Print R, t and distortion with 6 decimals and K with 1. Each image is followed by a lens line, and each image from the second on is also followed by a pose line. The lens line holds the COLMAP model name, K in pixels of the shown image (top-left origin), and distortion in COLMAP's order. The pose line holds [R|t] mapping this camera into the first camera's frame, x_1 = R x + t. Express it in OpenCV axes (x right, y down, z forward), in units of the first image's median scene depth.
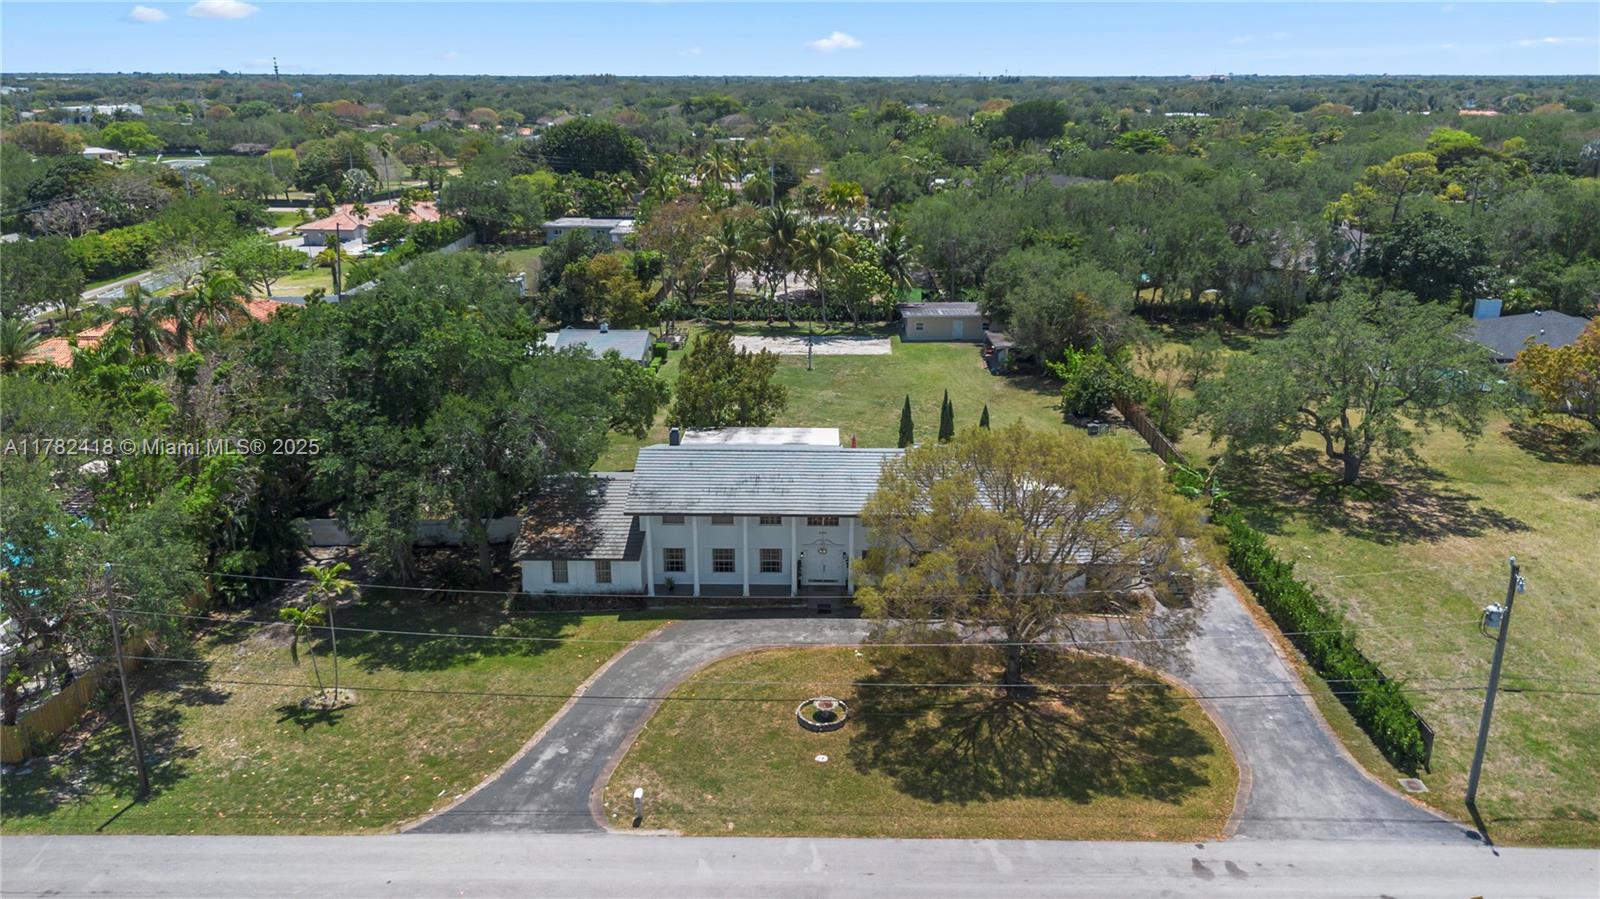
lens RADIAL K [[1155.7, 0, 800.0], [0, 1155.7, 449.5], [0, 0, 1]] dist [0.064333, -0.062942]
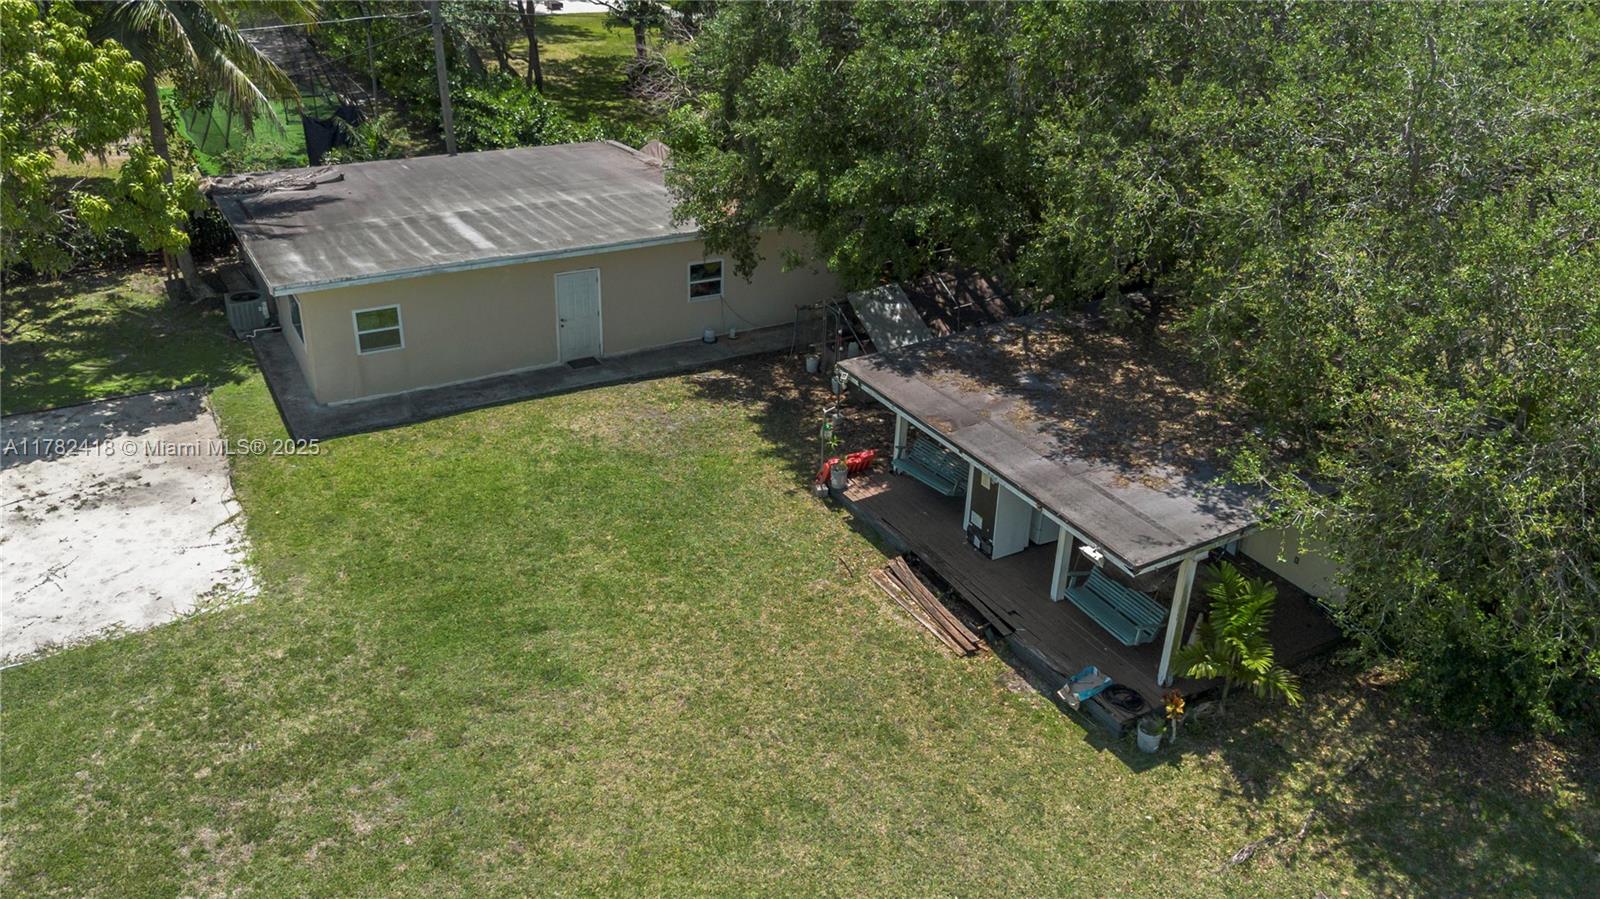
lens RADIAL K [[1200.8, 0, 794.8], [0, 1200.8, 419.0], [0, 0, 1]] dist [0.069954, -0.074477]
pose [[0.859480, -0.195176, 0.472441, 0.138074], [0.121879, 0.975826, 0.181411, -0.243734], [-0.496427, -0.098338, 0.862491, 1.643080]]
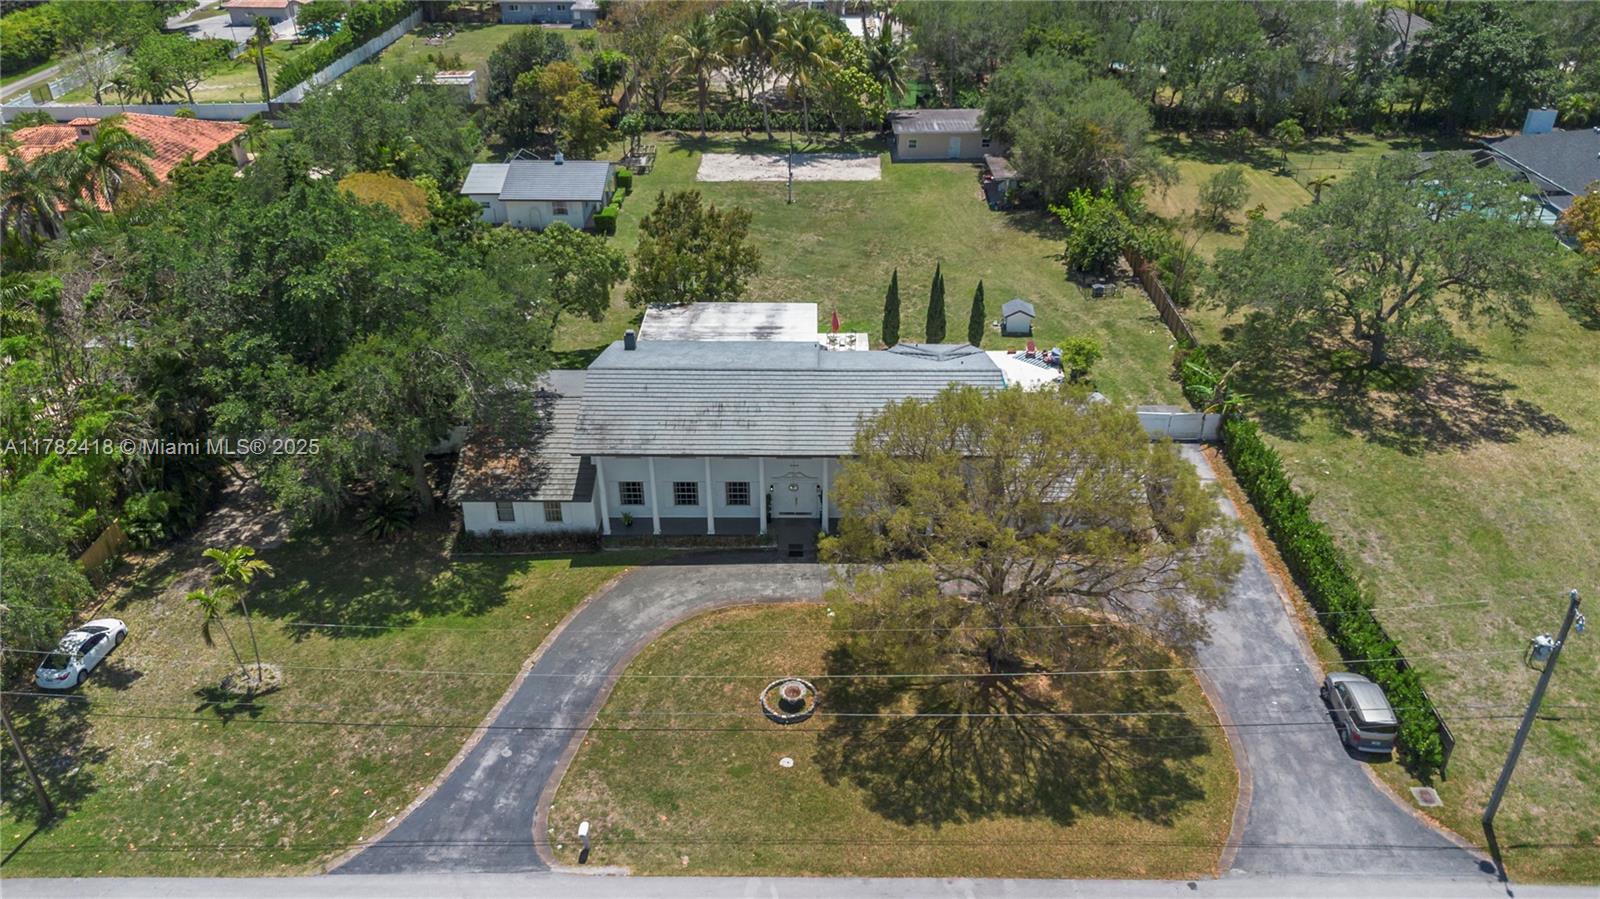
lens RADIAL K [[1155.7, 0, 800.0], [0, 1155.7, 449.5], [0, 0, 1]] dist [0.064333, -0.062942]
pose [[0.999970, -0.007020, 0.003204, 0.023243], [0.006146, 0.975620, 0.219382, -0.148876], [-0.004666, -0.219356, 0.975634, 0.129541]]
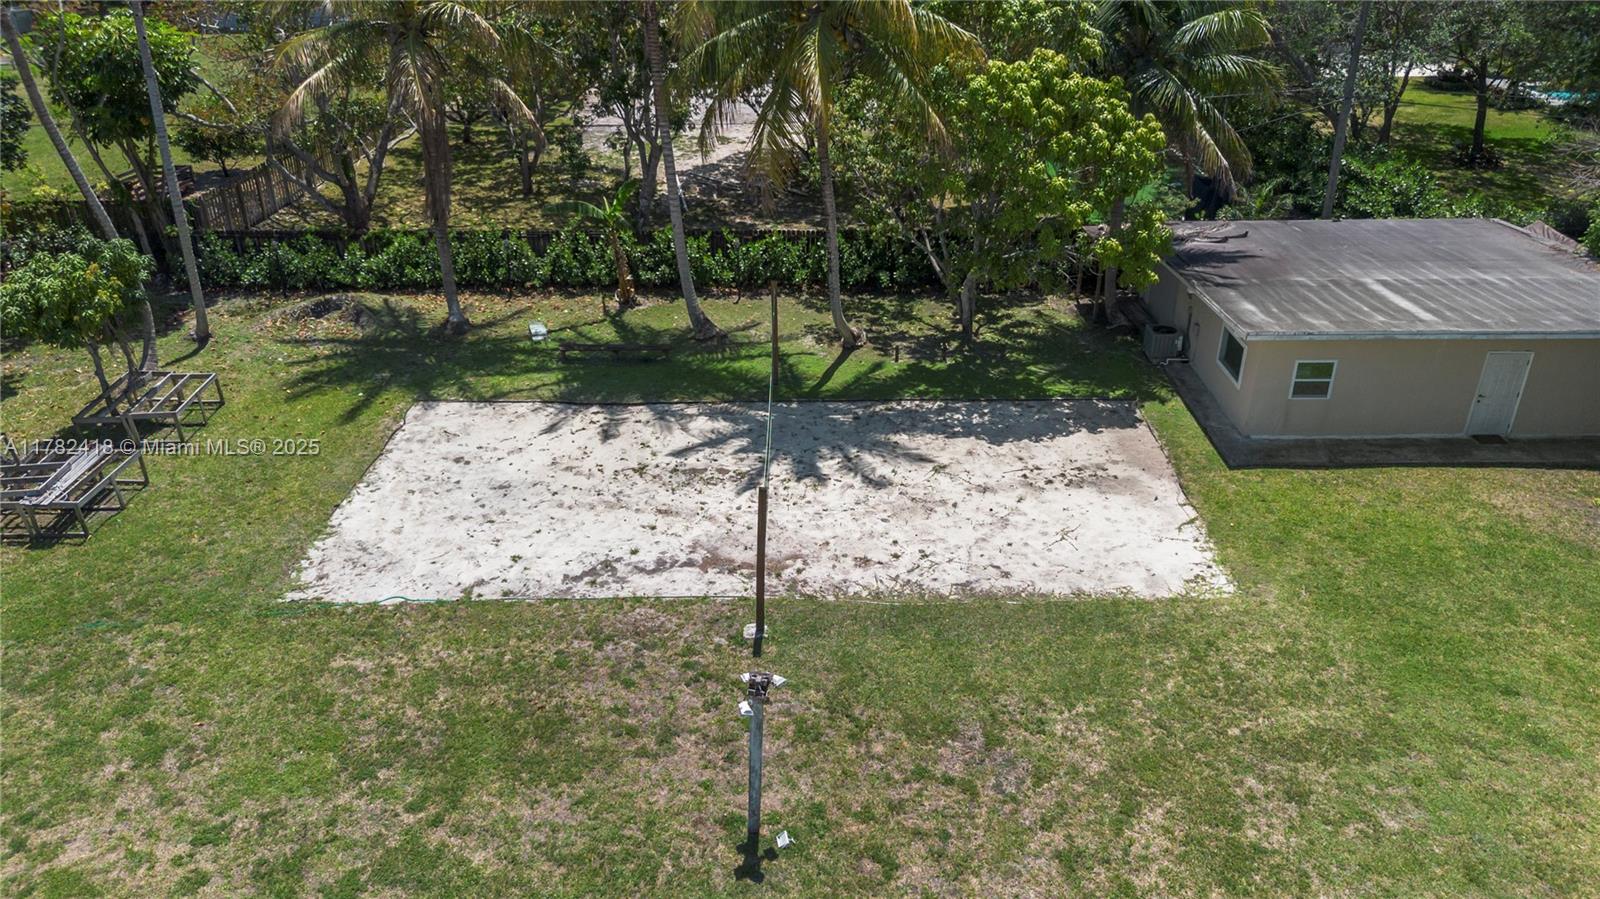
lens RADIAL K [[1115.5, 0, 803.9], [0, 1115.5, 456.6], [0, 0, 1]] dist [0.049942, -0.046700]
pose [[0.999949, -0.006036, 0.008144, 0.025637], [0.004583, 0.985792, 0.167910, -0.259137], [-0.009042, -0.167864, 0.985769, 1.644400]]
